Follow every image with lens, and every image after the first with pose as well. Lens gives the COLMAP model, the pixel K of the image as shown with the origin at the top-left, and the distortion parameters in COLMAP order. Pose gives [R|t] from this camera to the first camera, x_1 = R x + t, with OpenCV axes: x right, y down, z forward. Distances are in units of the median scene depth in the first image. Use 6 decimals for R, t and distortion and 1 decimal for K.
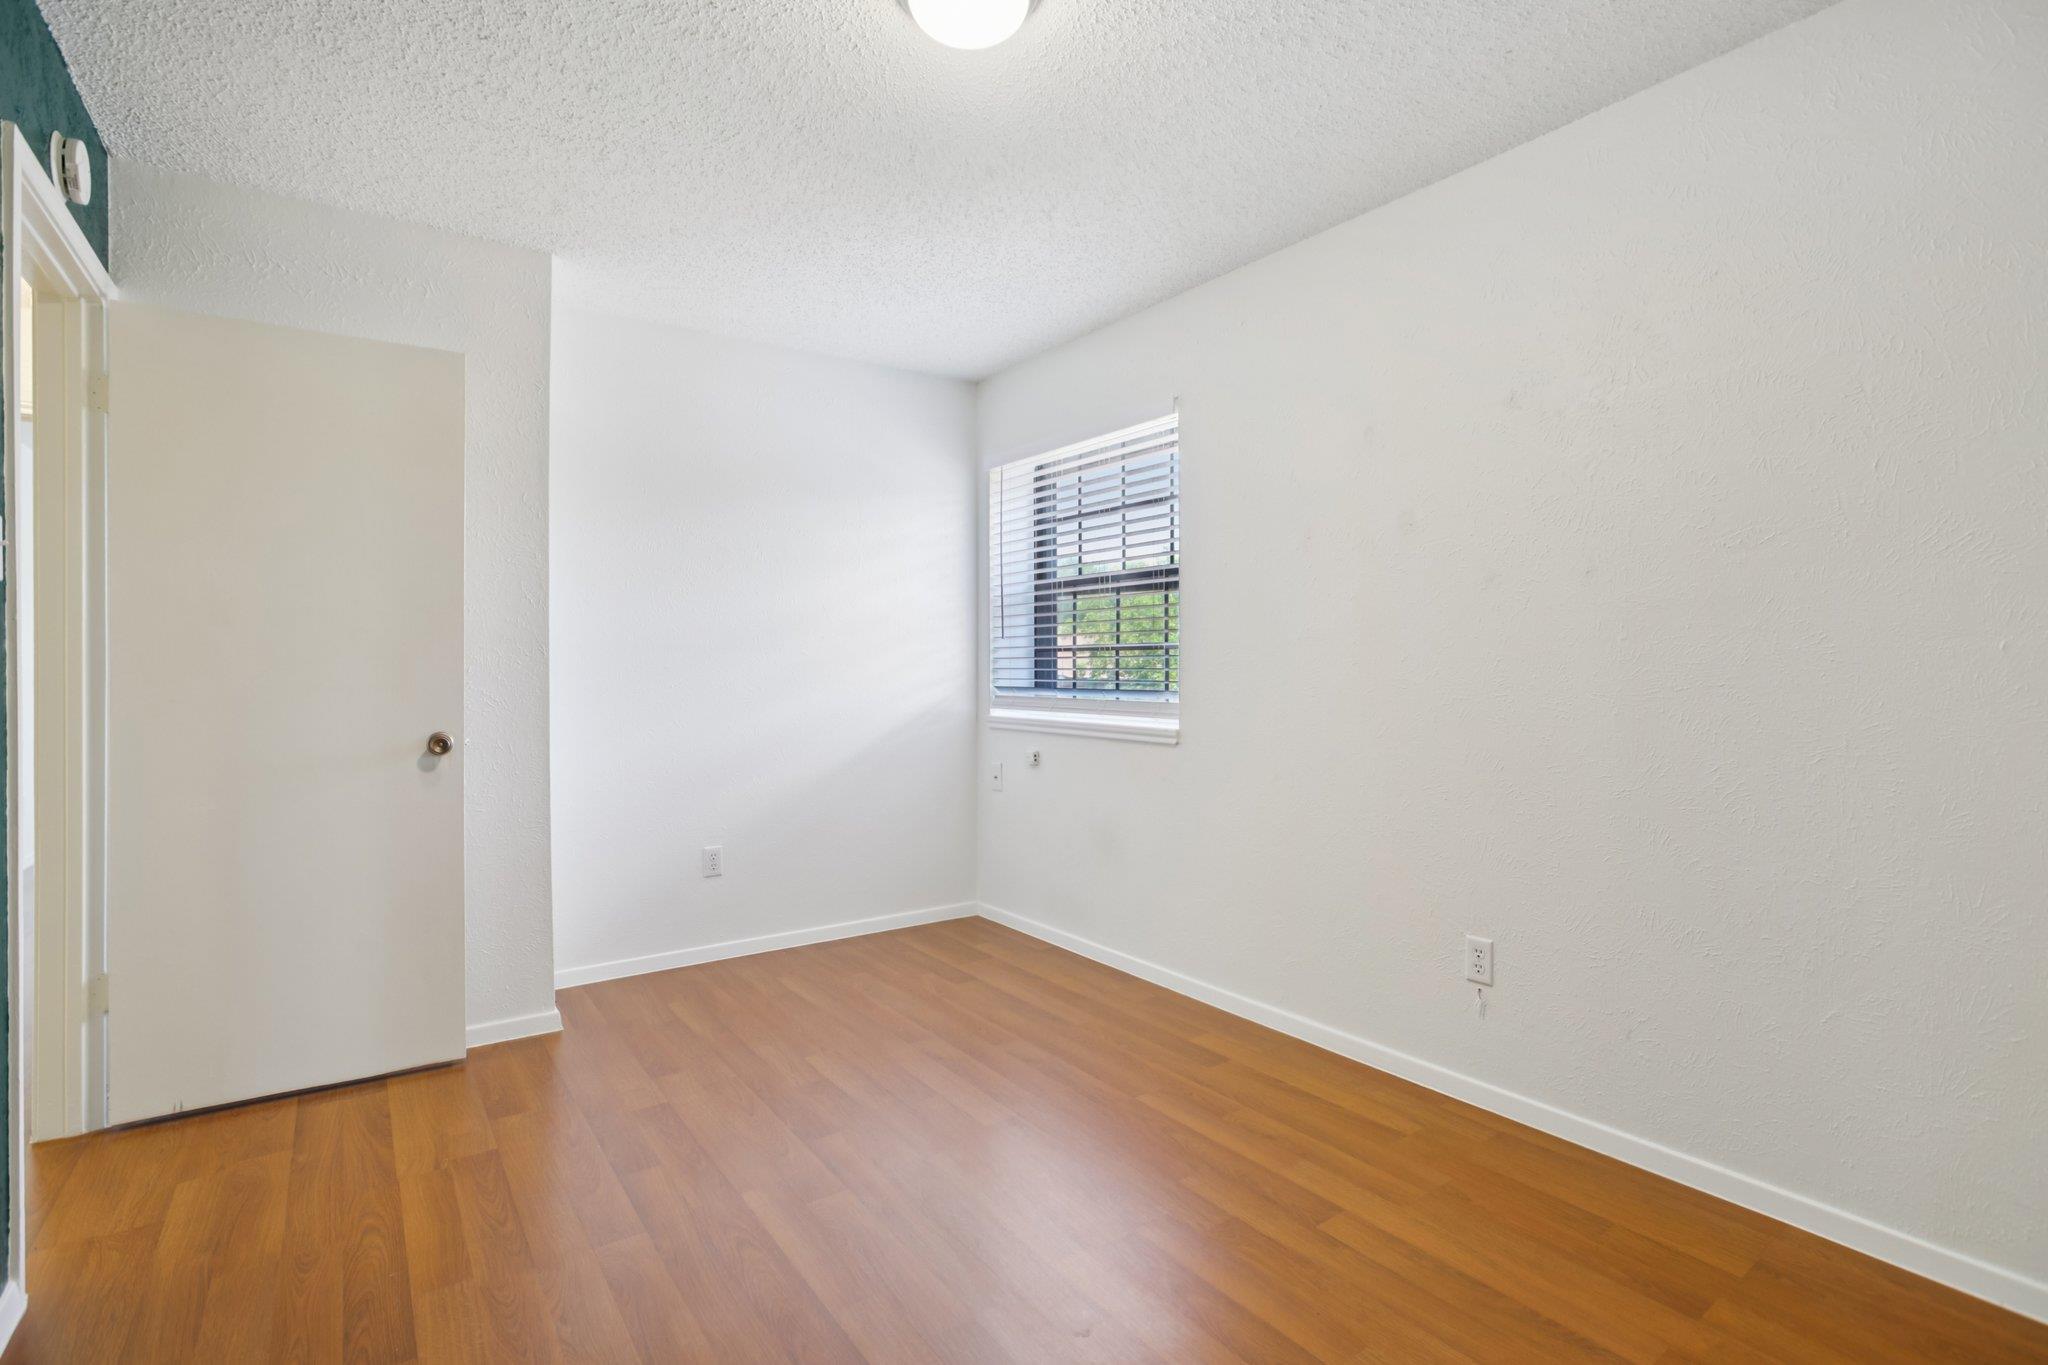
lens RADIAL K [[960.4, 0, 1023.4], [0, 960.4, 675.1], [0, 0, 1]] dist [-0.046529, 0.016350]
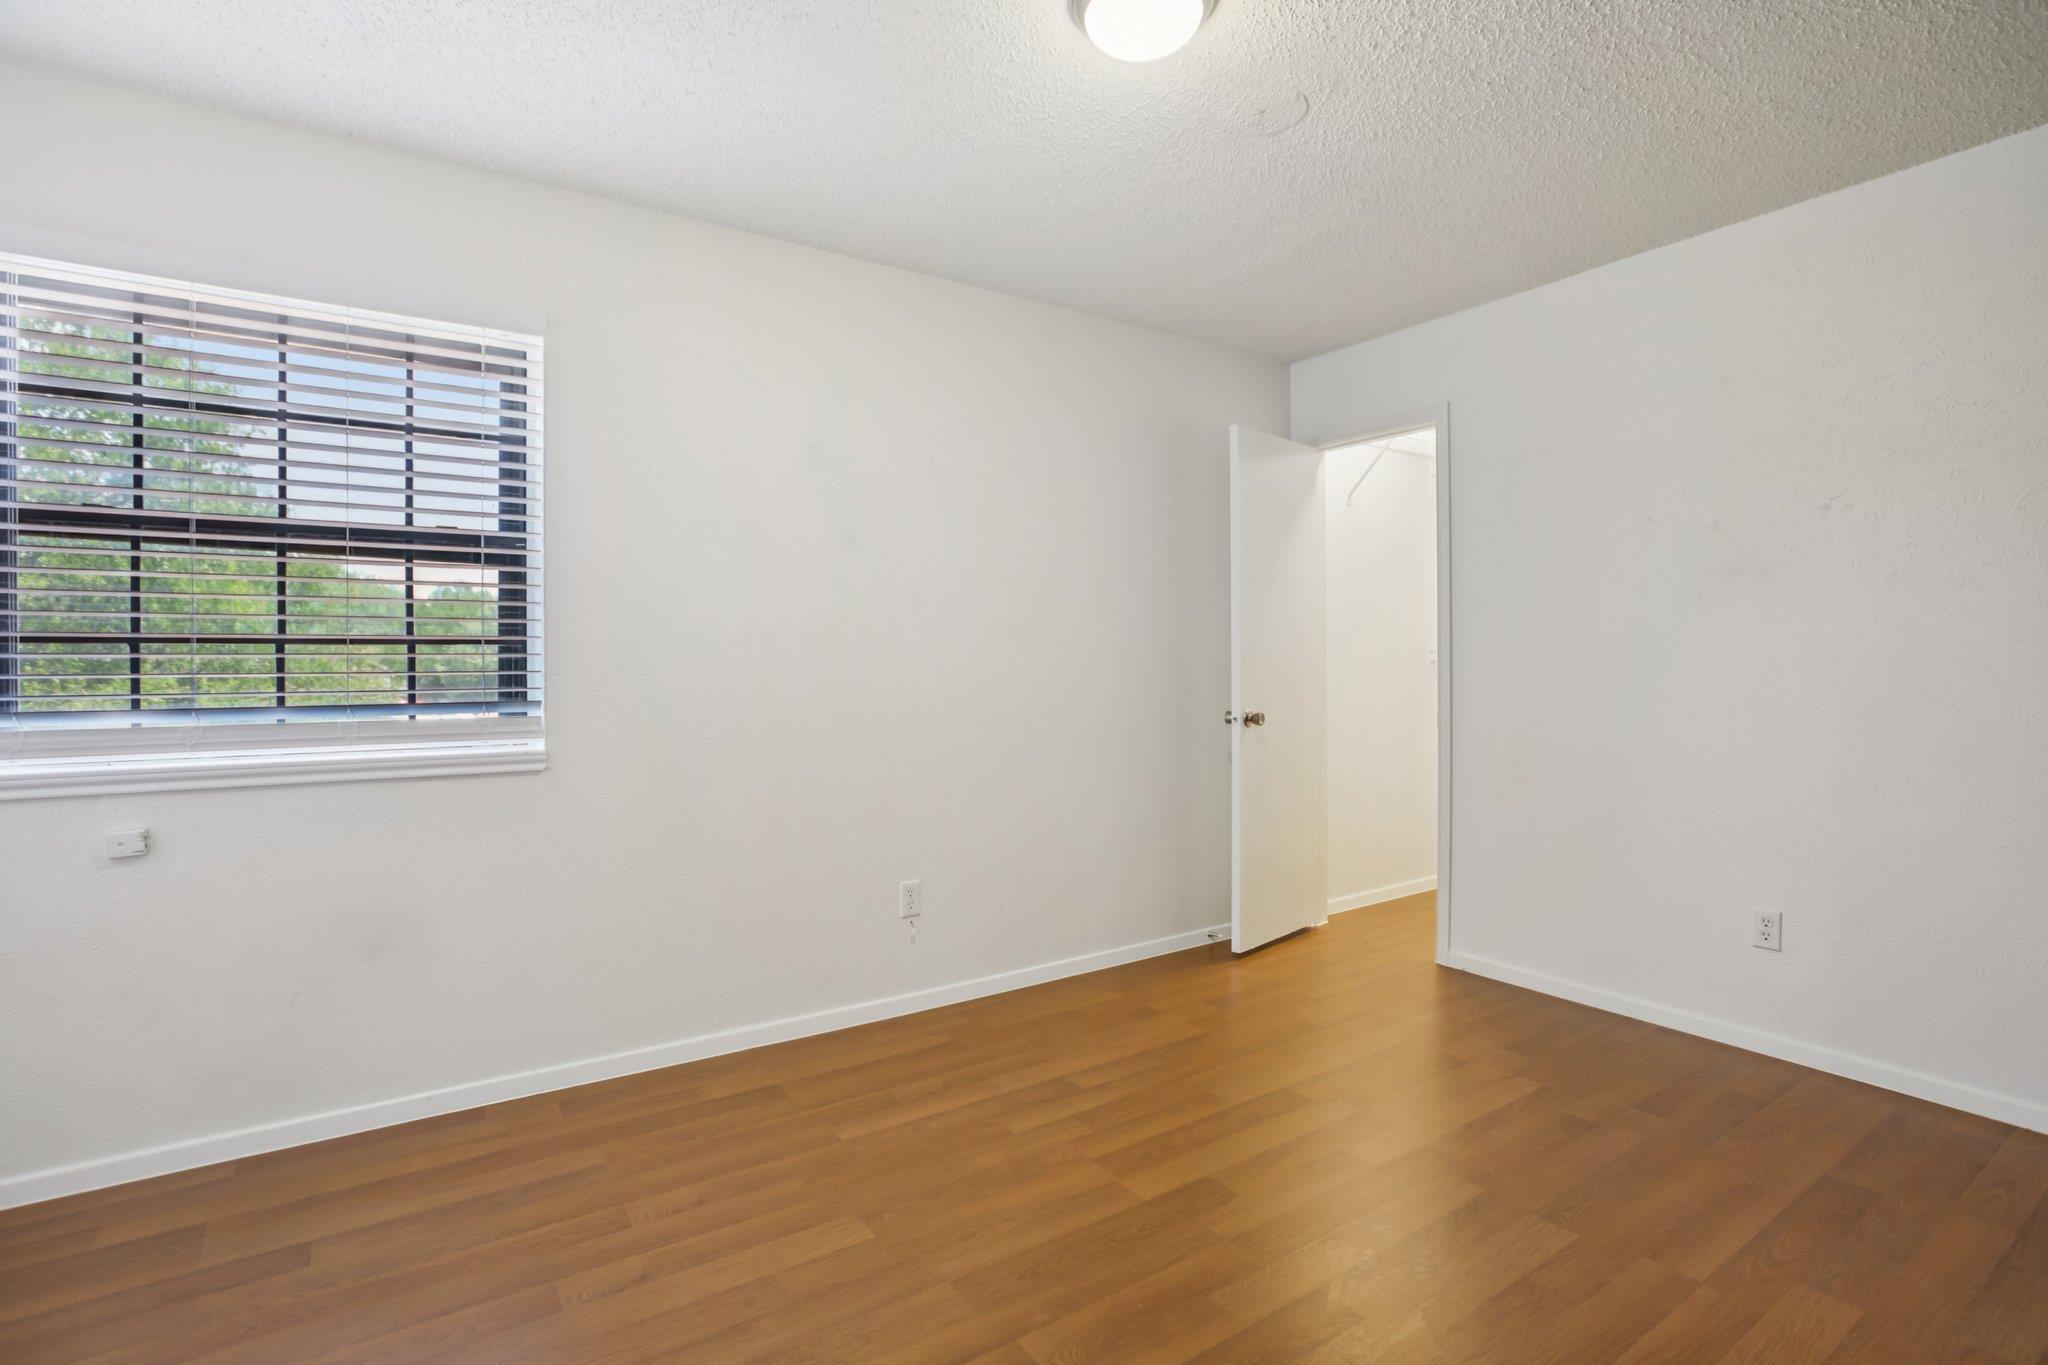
lens RADIAL K [[960.4, 0, 1027.3], [0, 960.4, 664.5], [0, 0, 1]] dist [-0.046529, 0.016350]
pose [[0.044584, -0.001234, 0.999005, -0.511258], [0.013179, 0.999913, 0.000647, -0.006663], [-0.998919, 0.013137, 0.044596, 0.508679]]
